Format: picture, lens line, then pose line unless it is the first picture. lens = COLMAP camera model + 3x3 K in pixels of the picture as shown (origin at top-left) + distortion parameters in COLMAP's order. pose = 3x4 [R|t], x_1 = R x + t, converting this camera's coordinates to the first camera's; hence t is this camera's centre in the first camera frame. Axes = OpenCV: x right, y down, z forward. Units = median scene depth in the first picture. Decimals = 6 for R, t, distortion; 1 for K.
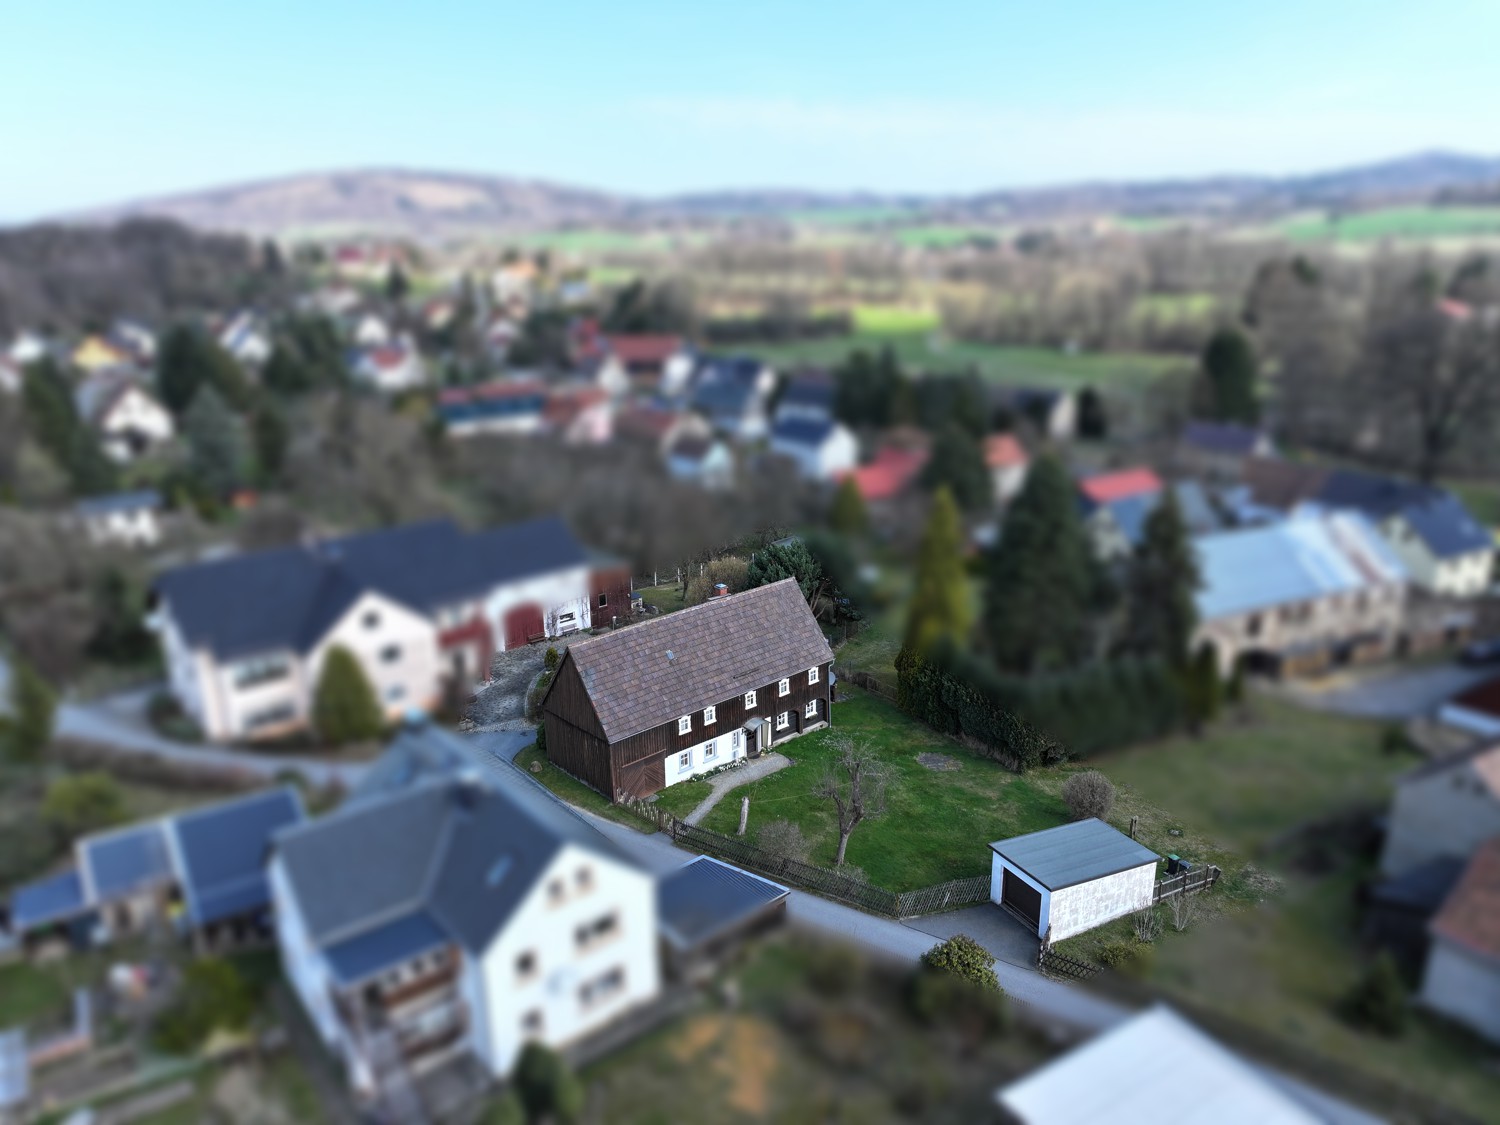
lens RADIAL K [[1052.2, 0, 750.0], [0, 1052.2, 562.5], [0, 0, 1]] dist [0.000130, -0.000007]
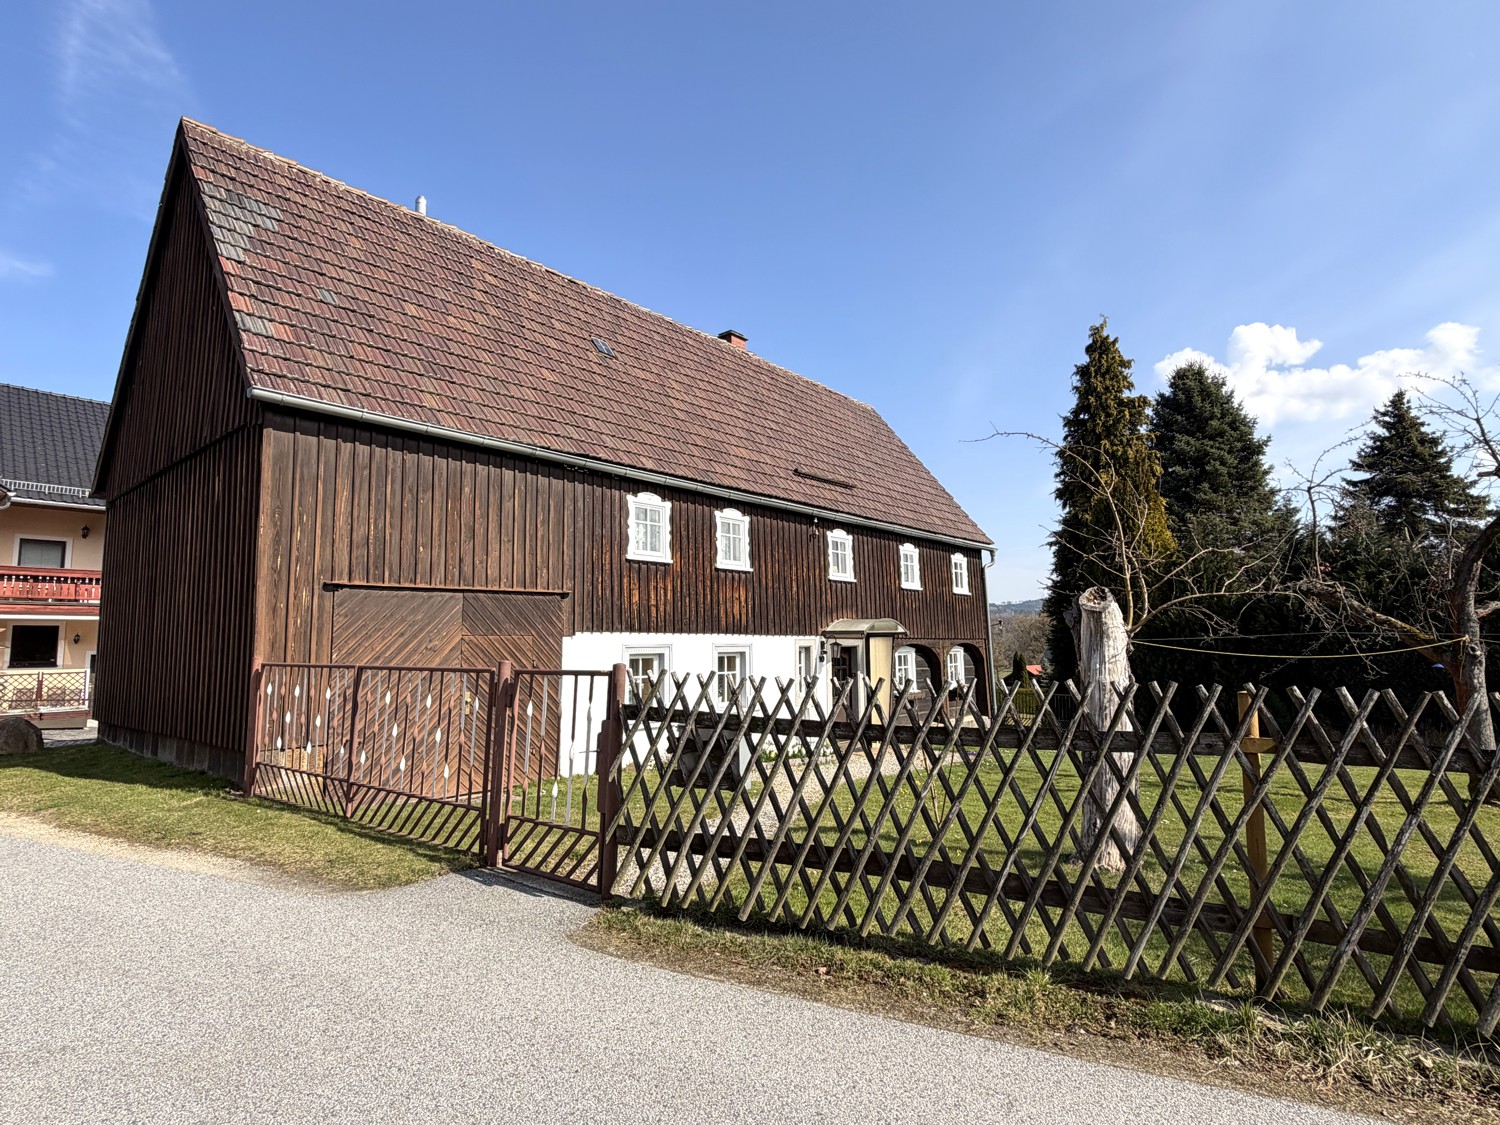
lens RADIAL K [[771.6, 0, 750.0], [0, 771.6, 562.5], [0, 0, 1]] dist [-0.000327, -0.000051]
pose [[0.991875, -0.000372, 0.127213, -0.057915], [0.050119, 0.920257, -0.388092, 0.225870], [-0.116924, 0.391314, 0.912799, 0.782452]]
